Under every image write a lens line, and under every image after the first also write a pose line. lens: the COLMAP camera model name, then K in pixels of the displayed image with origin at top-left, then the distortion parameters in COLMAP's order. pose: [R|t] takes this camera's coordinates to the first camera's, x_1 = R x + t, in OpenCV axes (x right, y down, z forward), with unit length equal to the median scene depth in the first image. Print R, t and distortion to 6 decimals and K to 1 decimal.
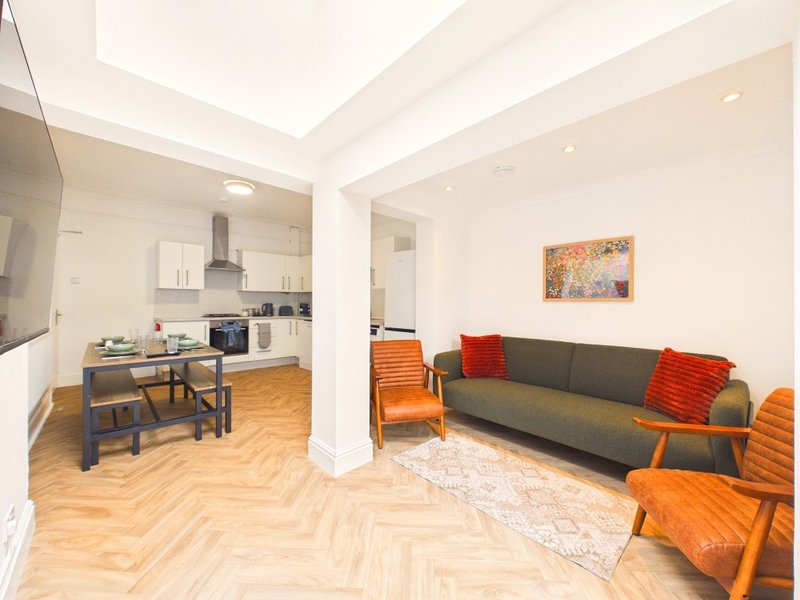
lens RADIAL K [[318.4, 0, 393.9], [0, 318.4, 295.4], [0, 0, 1]] dist [0.000306, -0.000675]
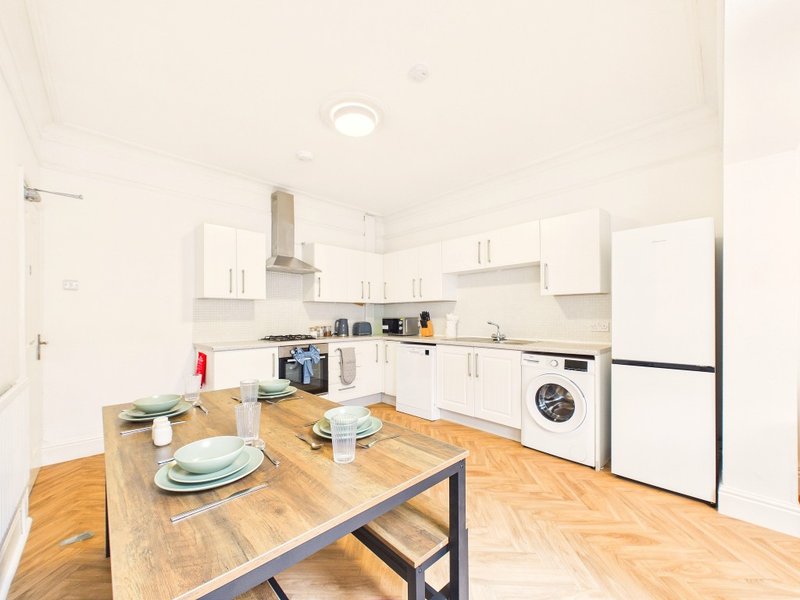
lens RADIAL K [[318.4, 0, 394.4], [0, 318.4, 308.3], [0, 0, 1]] dist [0.000306, -0.000675]
pose [[0.999862, -0.009092, 0.013880, -0.331863], [0.009110, 0.999958, -0.001239, 0.003998], [-0.013868, 0.001365, 0.999903, 0.325201]]
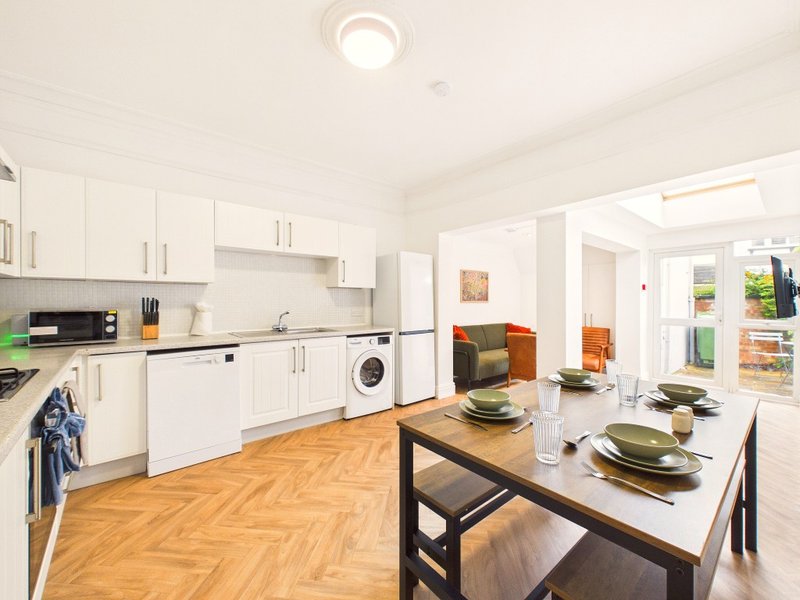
lens RADIAL K [[318.4, 0, 388.4], [0, 318.4, 307.6], [0, 0, 1]] dist [0.000306, -0.000675]
pose [[0.081342, -0.020100, 0.996484, -0.702070], [-0.018570, 0.999593, 0.021679, 0.008835], [-0.996513, -0.020268, 0.080936, 0.732036]]
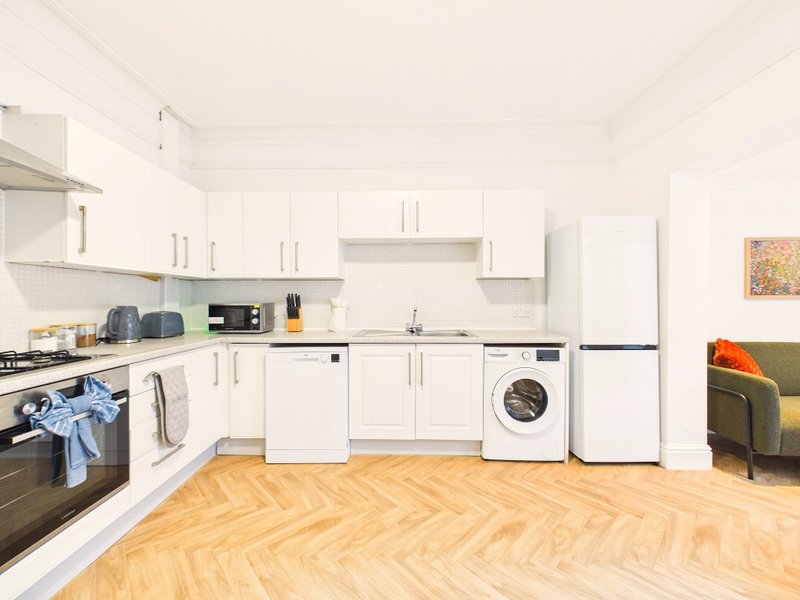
lens RADIAL K [[318.4, 0, 393.0], [0, 318.4, 302.1], [0, 0, 1]] dist [0.000306, -0.000675]
pose [[0.693435, -0.009969, 0.720450, -0.510727], [-0.011143, 0.999636, 0.024557, 0.010286], [-0.720433, -0.025056, 0.693072, 0.647666]]
